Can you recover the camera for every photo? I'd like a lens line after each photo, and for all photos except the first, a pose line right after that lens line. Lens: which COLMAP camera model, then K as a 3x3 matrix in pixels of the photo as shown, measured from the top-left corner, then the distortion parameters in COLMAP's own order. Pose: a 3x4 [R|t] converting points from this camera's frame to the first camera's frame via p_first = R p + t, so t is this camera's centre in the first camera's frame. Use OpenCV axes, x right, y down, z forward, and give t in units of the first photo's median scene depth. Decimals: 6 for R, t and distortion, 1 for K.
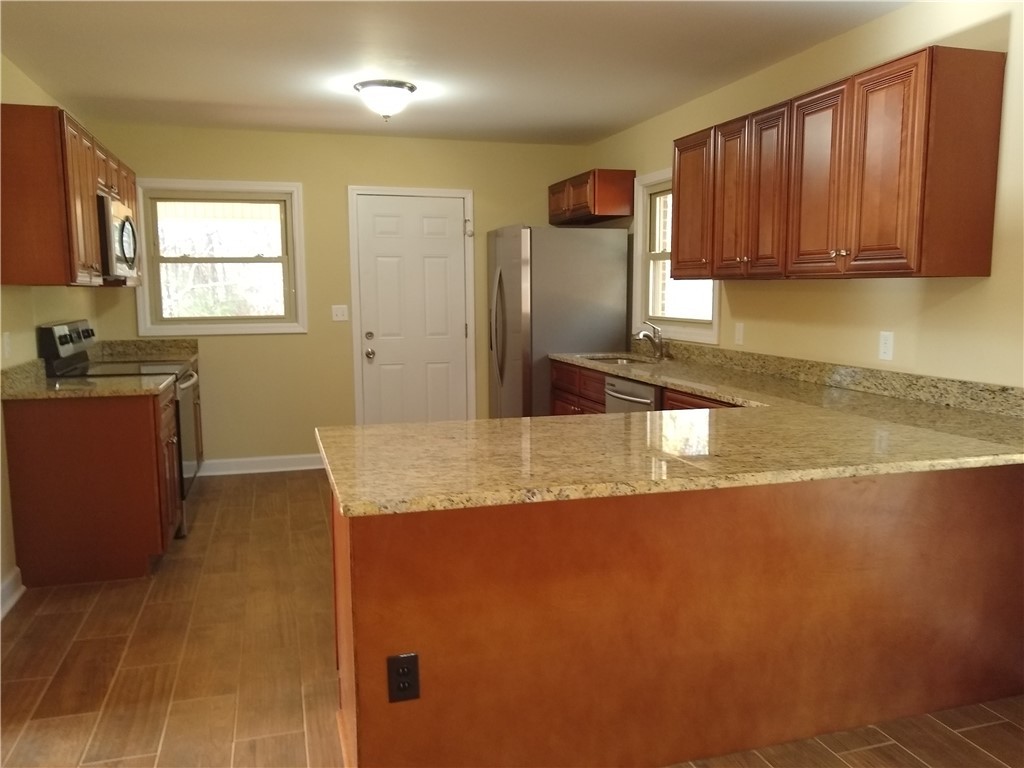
lens RADIAL K [[816.8, 0, 512.0], [0, 816.8, 384.0], [0, 0, 1]] dist [-0.001529, 0.000830]
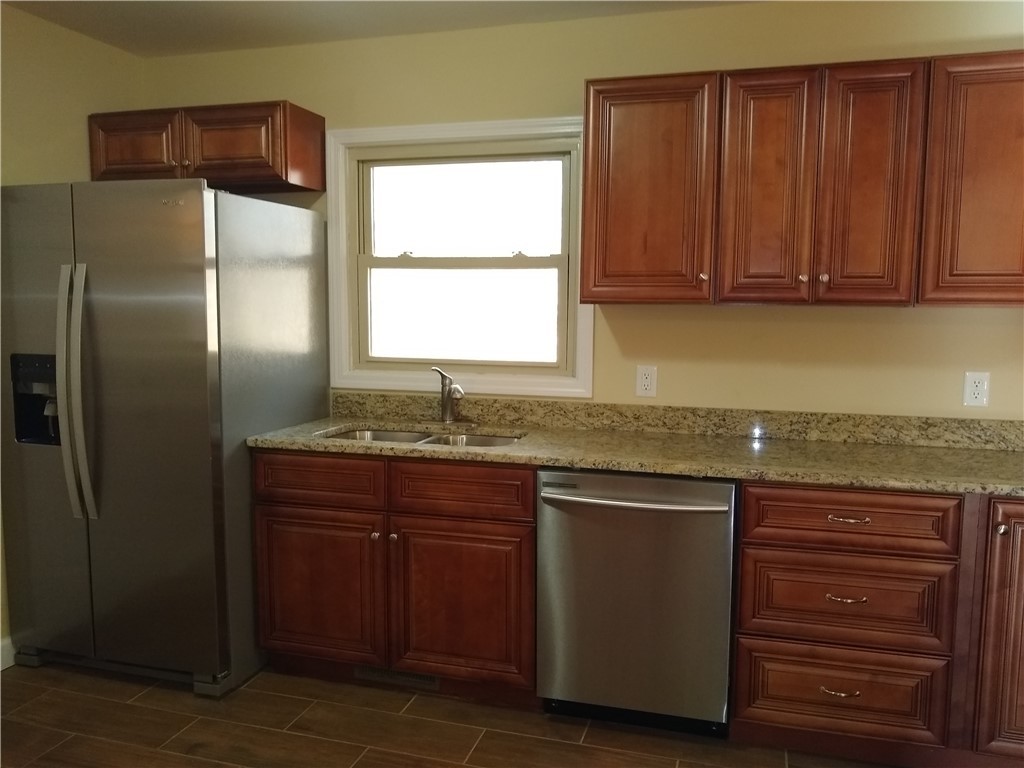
lens RADIAL K [[816.8, 0, 512.0], [0, 816.8, 384.0], [0, 0, 1]] dist [-0.001529, 0.000830]
pose [[0.540076, -0.070616, 0.838649, -0.390938], [0.087867, 0.995759, 0.027261, -0.092775], [-0.837017, 0.058966, 0.543990, 0.753717]]
